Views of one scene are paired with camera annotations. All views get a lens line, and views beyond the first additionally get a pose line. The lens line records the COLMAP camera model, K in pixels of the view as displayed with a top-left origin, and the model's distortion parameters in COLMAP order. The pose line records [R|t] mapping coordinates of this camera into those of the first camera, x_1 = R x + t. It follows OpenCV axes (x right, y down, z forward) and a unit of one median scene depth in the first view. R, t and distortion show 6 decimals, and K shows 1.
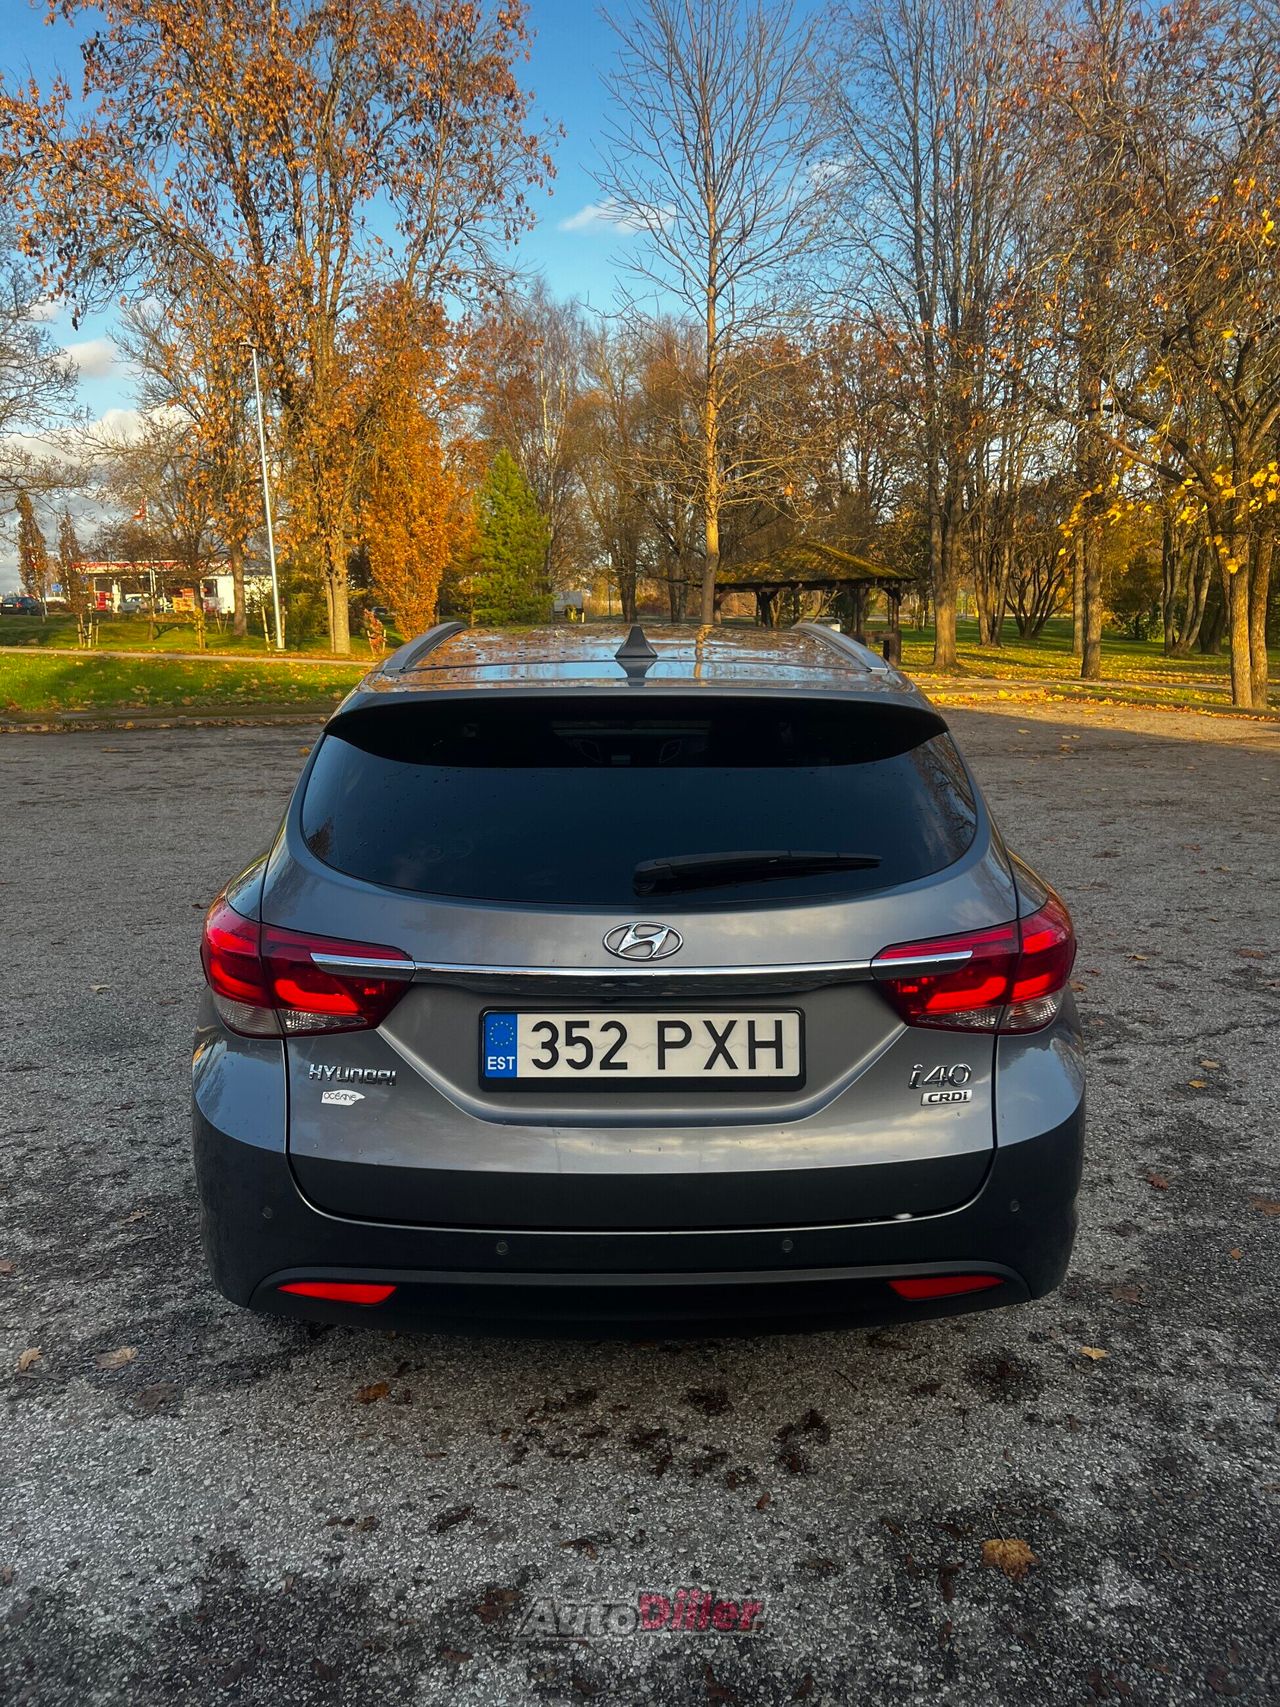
lens RADIAL K [[1262.1, 0, 629.3], [0, 1262.1, 846.0], [0, 0, 1]] dist [0.044316, -0.051768]
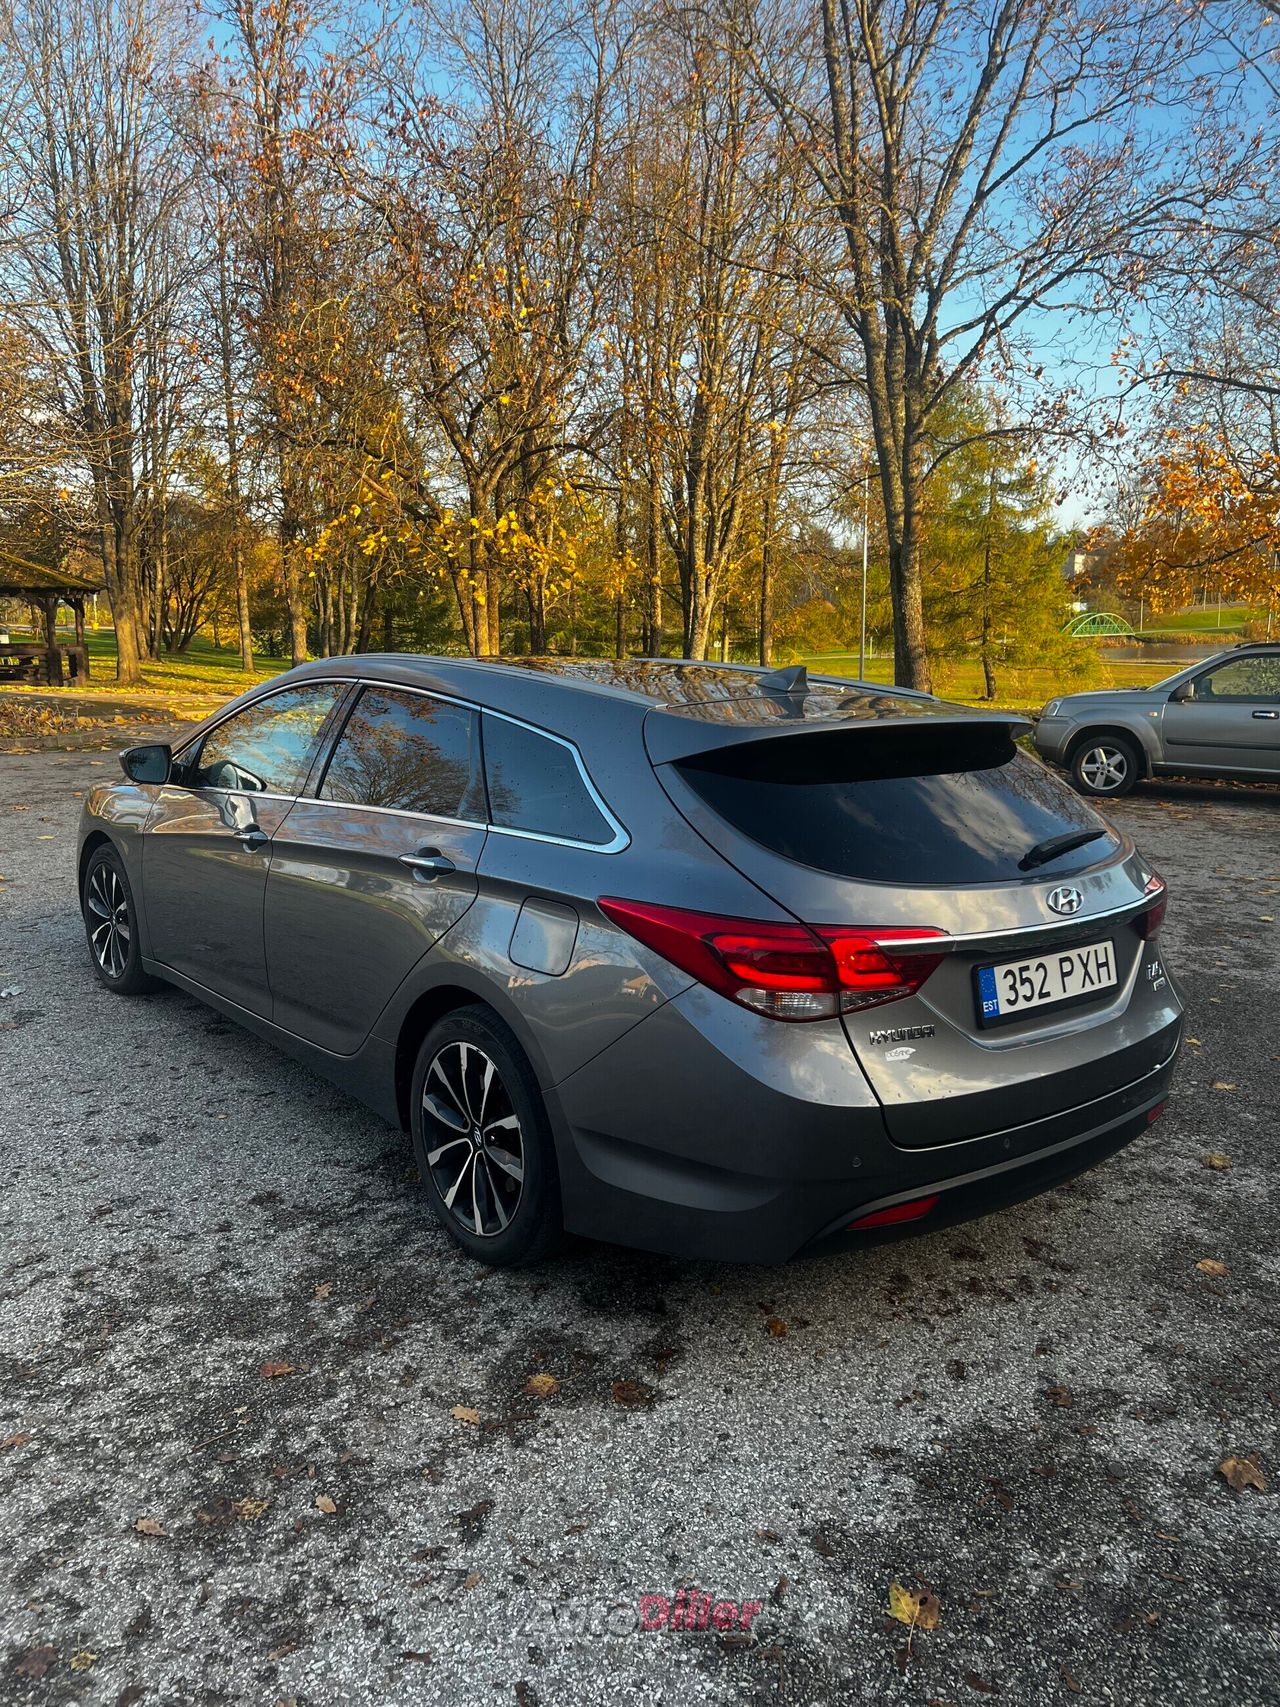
lens RADIAL K [[1262.1, 0, 639.0], [0, 1262.1, 848.1], [0, 0, 1]] dist [0.044316, -0.051768]
pose [[0.791859, -0.080037, 0.605436, -1.113144], [0.086196, 0.996098, 0.018944, -0.045976], [-0.604590, 0.037185, 0.795668, 0.155945]]
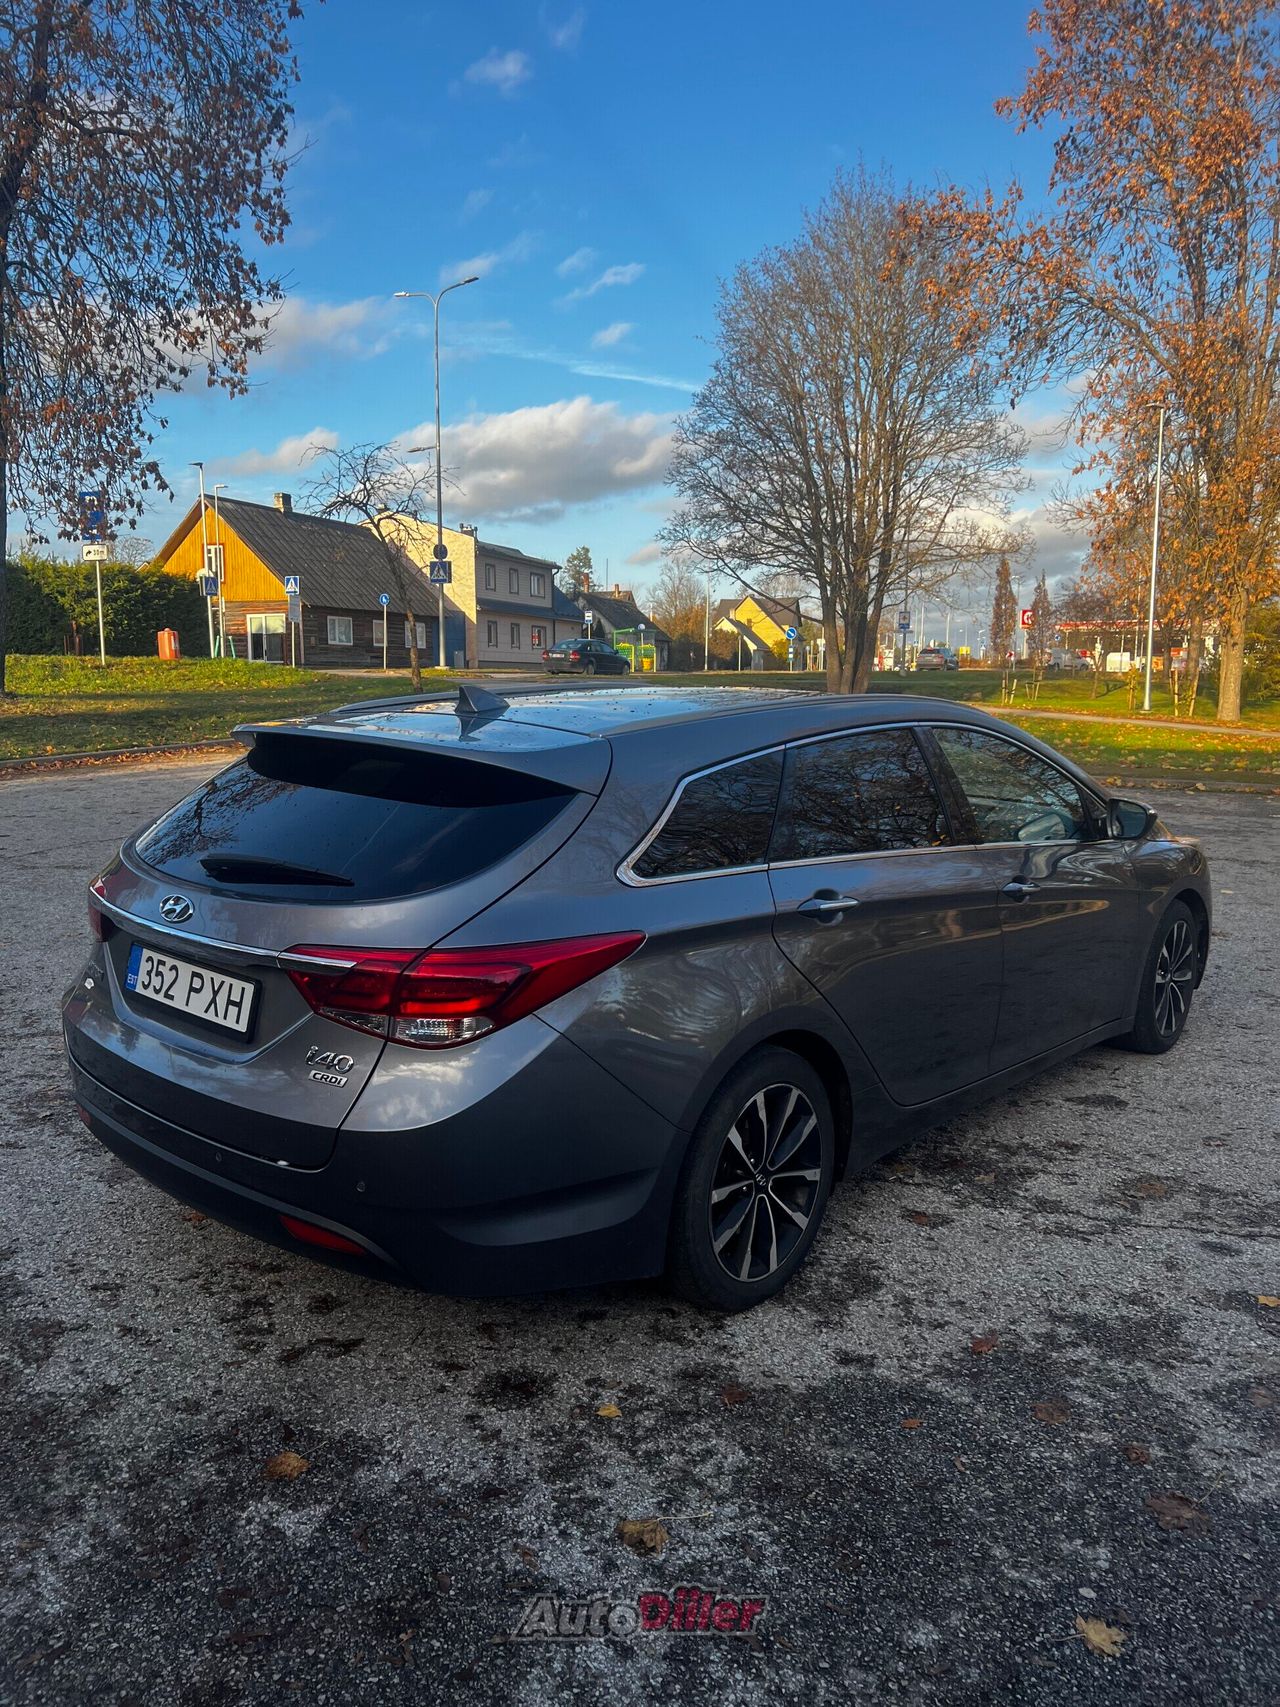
lens RADIAL K [[1262.1, 0, 641.4], [0, 1262.1, 848.5], [0, 0, 1]] dist [0.044316, -0.051768]
pose [[0.744623, 0.118444, -0.656892, 1.203382], [-0.146362, 0.989153, 0.012444, -0.076585], [0.651240, 0.086878, 0.753882, 0.253824]]
